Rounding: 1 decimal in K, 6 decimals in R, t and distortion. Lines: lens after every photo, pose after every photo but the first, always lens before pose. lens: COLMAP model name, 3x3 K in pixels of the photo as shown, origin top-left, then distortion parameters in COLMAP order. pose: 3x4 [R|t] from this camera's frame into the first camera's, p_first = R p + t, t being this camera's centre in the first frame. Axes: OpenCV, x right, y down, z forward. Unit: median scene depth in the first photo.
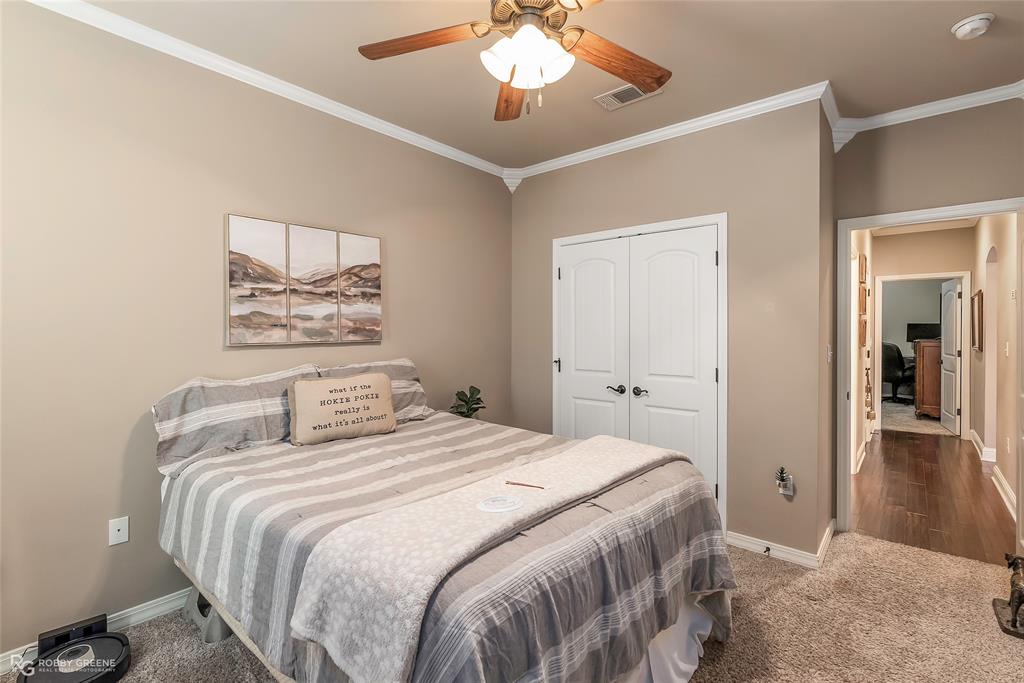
lens RADIAL K [[467.4, 0, 512.8], [0, 467.4, 335.5], [0, 0, 1]] dist [-0.000874, 0.001665]
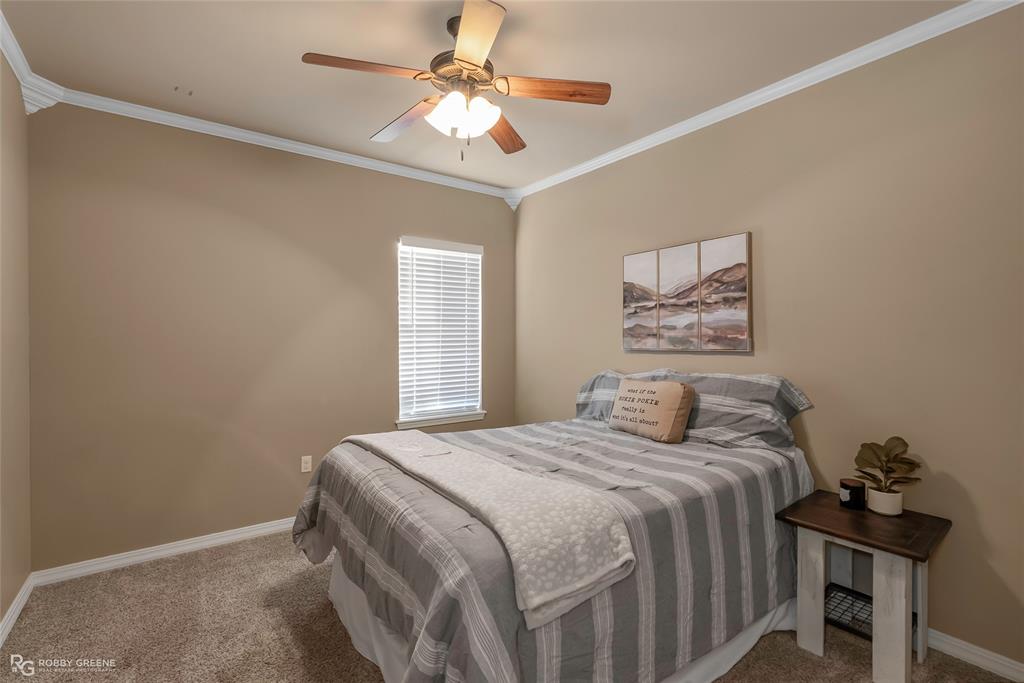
lens RADIAL K [[467.4, 0, 512.3], [0, 467.4, 340.1], [0, 0, 1]] dist [-0.000874, 0.001665]
pose [[-0.219442, -0.000294, -0.975626, 0.715032], [-0.015189, 0.999880, 0.003115, -0.005806], [0.975507, 0.015502, -0.219420, 0.841106]]
